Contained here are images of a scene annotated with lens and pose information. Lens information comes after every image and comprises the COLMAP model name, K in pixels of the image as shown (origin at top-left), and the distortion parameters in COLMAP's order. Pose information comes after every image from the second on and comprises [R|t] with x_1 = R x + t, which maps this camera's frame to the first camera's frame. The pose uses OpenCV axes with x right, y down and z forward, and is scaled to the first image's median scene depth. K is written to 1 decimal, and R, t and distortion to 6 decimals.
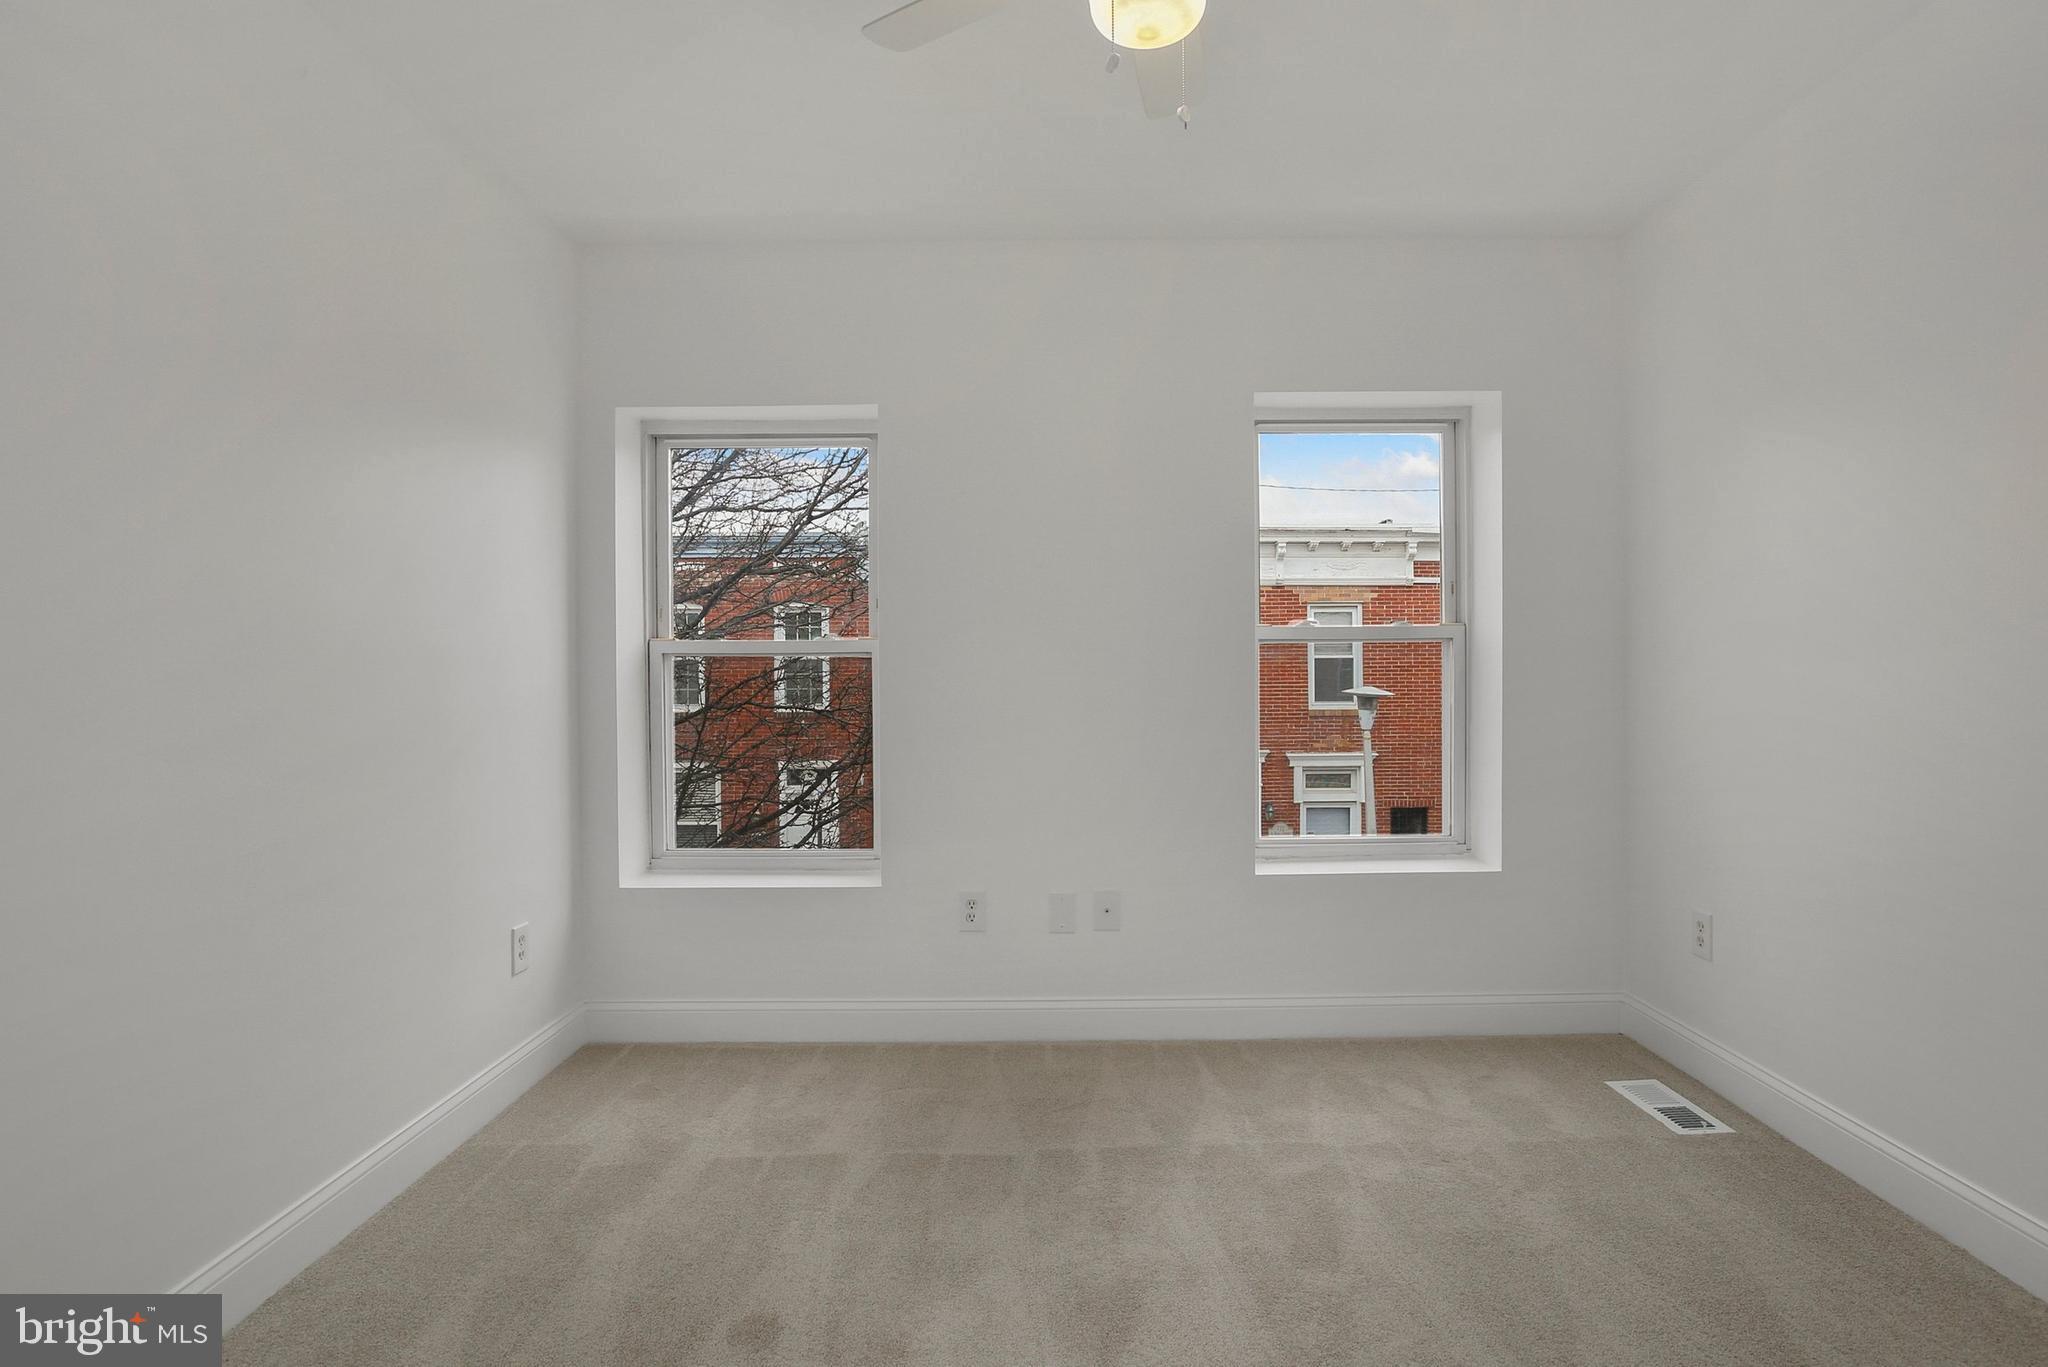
lens RADIAL K [[981.2, 0, 1038.0], [0, 981.2, 708.3], [0, 0, 1]] dist [-0.034623, 0.005704]
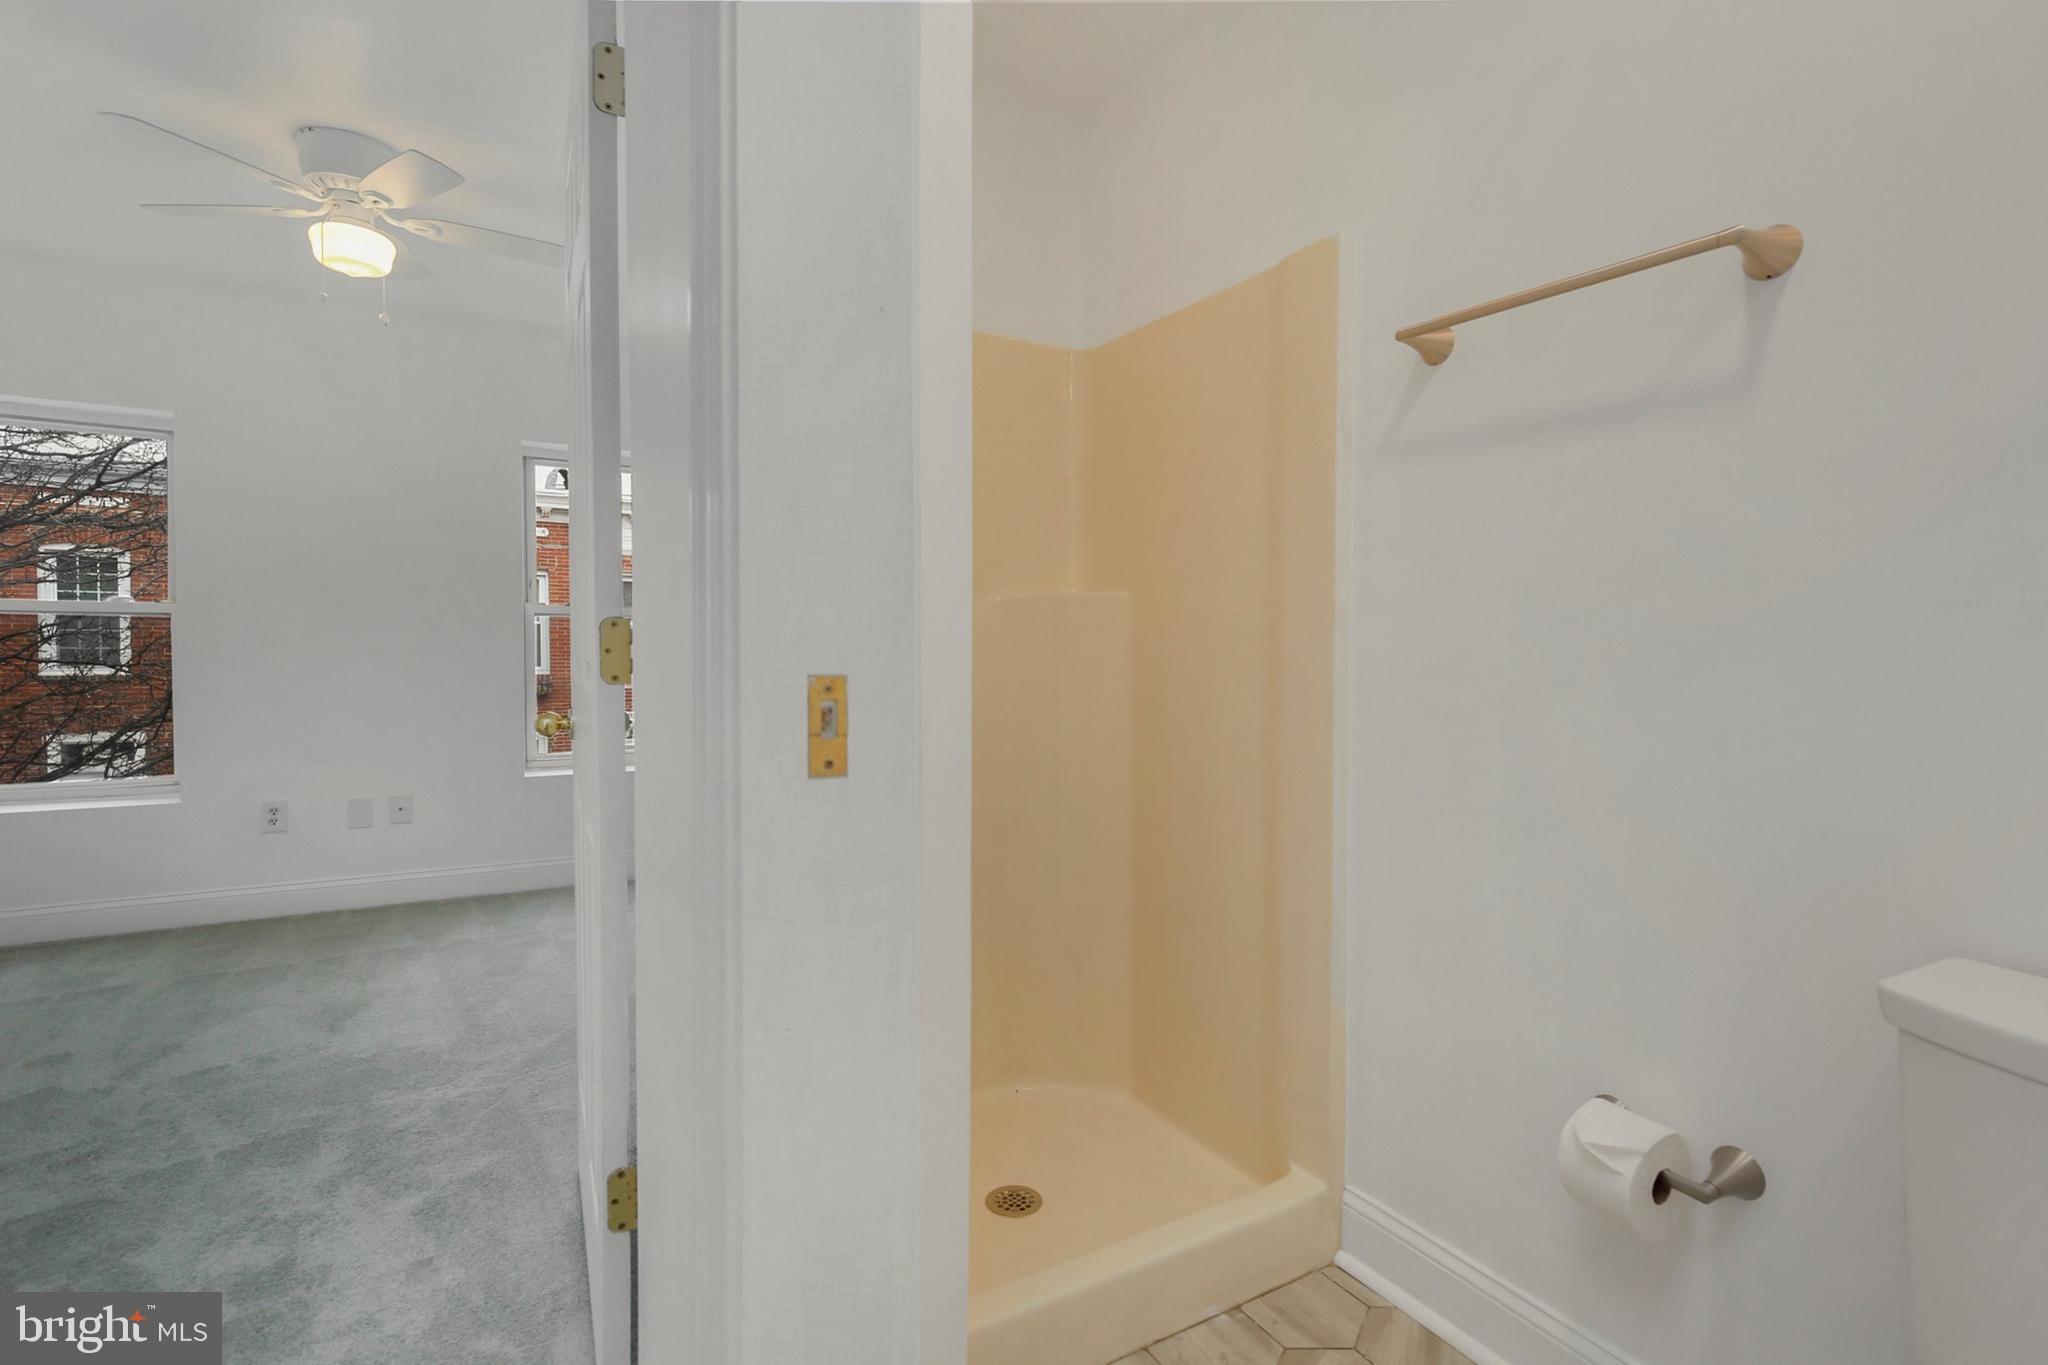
lens RADIAL K [[964.2, 0, 1031.6], [0, 964.2, 687.4], [0, 0, 1]] dist [0.015465, 0.000288]
pose [[0.861006, -0.002958, 0.508587, 0.139668], [-0.000206, 0.999981, 0.006166, 0.028435], [-0.508596, -0.005413, 0.860989, -0.611455]]
